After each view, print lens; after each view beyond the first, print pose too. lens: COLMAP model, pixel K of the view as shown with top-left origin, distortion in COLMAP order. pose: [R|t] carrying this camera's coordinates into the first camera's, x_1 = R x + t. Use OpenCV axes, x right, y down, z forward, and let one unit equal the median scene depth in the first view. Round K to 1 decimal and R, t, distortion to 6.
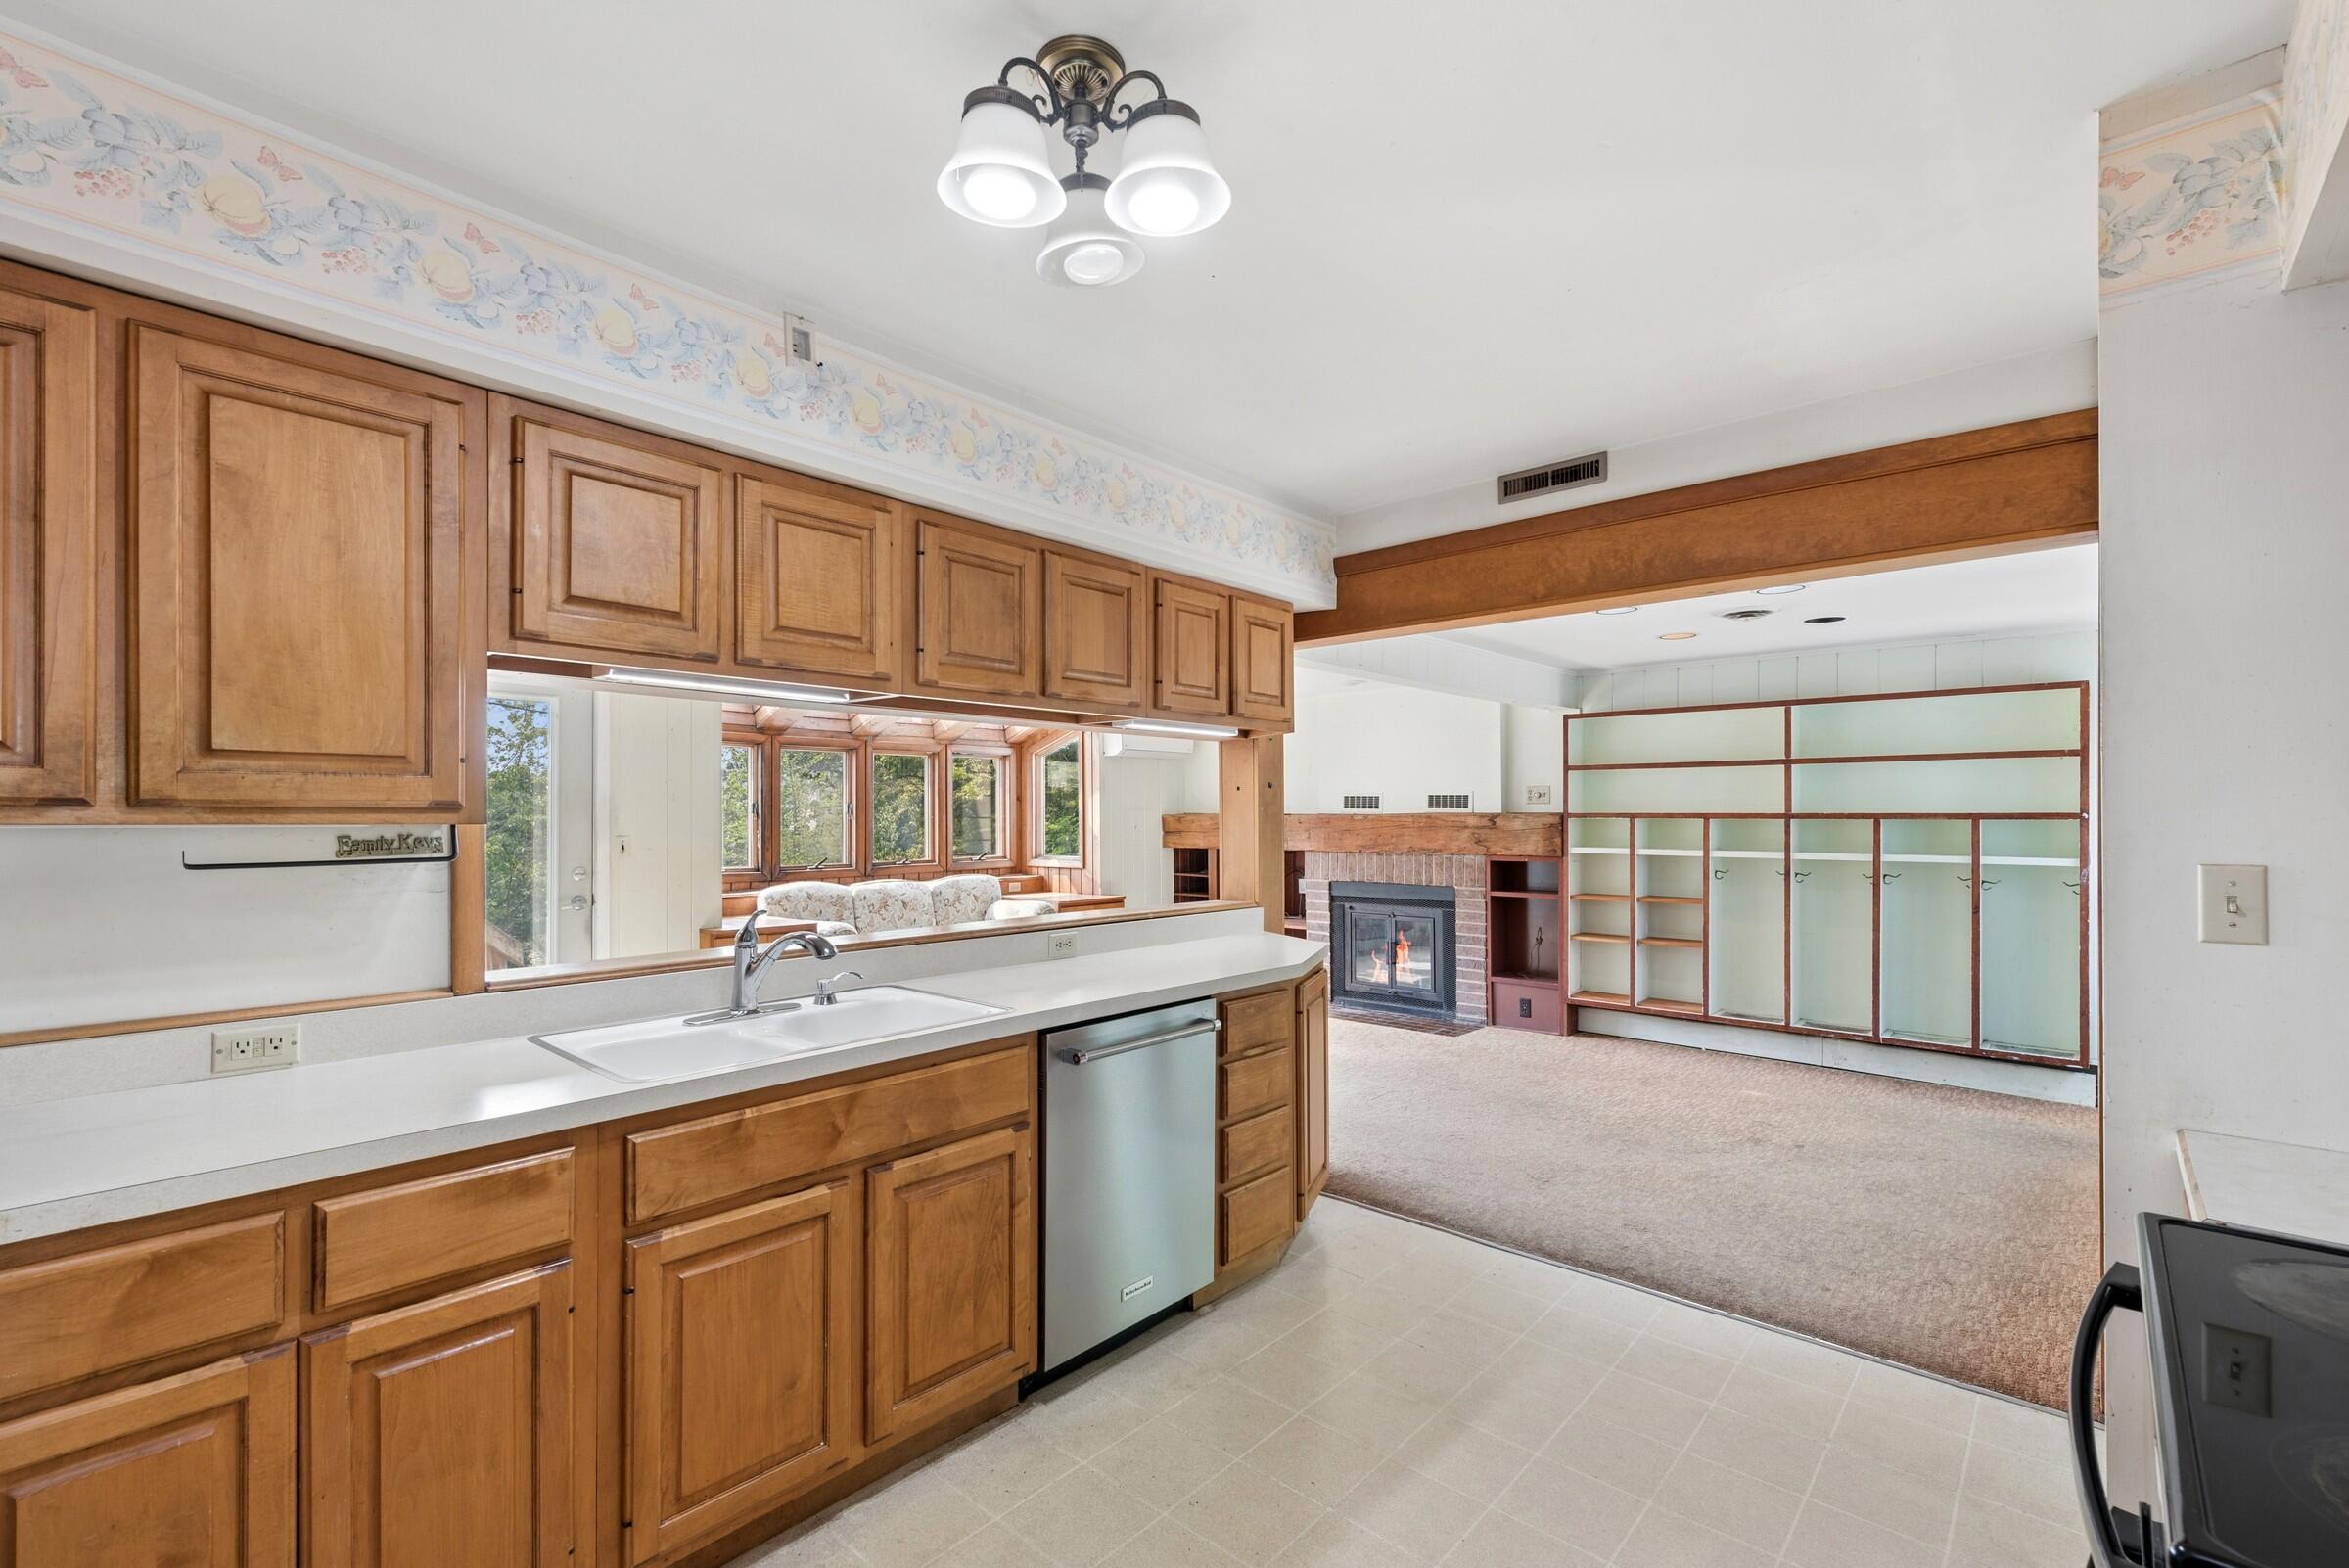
lens RADIAL K [[1022.0, 0, 1176.5], [0, 1022.0, 815.0], [0, 0, 1]] dist [0.000876, 0.000124]
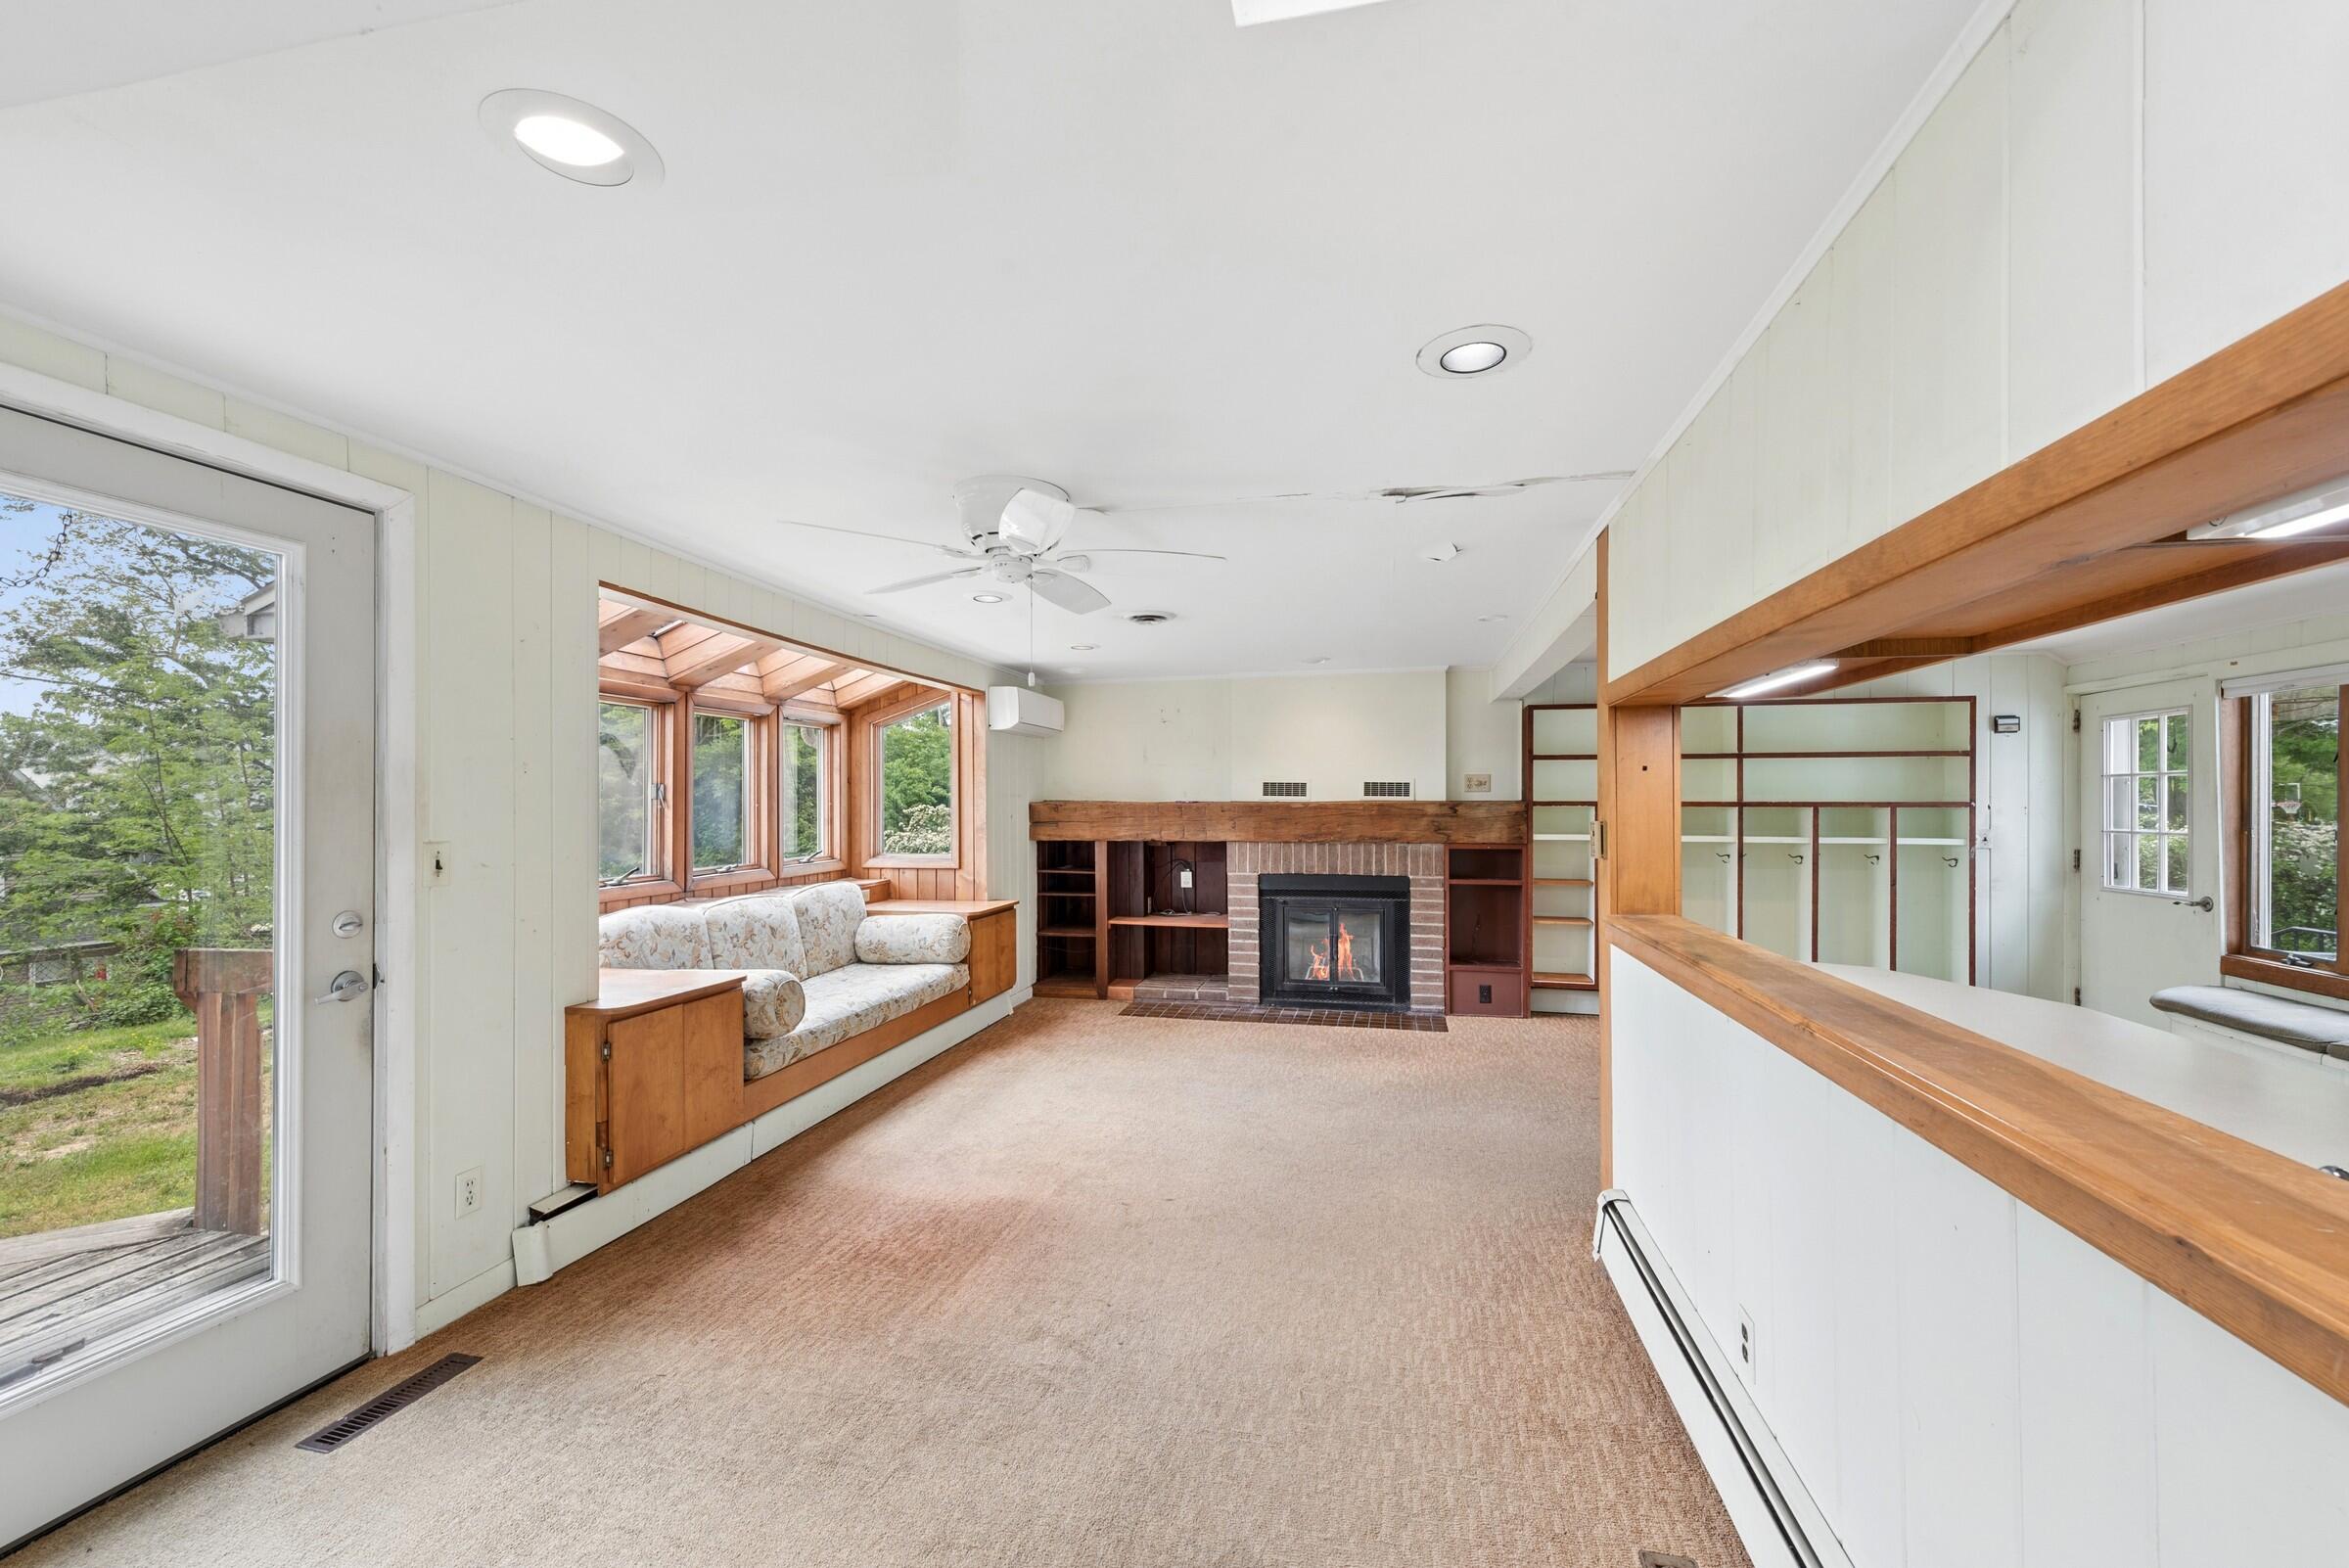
lens RADIAL K [[927.2, 0, 1186.9], [0, 927.2, 802.5], [0, 0, 1]] dist [0.020295, -0.006462]
pose [[0.870652, 0.001159, 0.491898, -0.351903], [-0.001606, 0.999999, 0.000485, -0.000390], [-0.491897, -0.001212, 0.870653, 0.331313]]
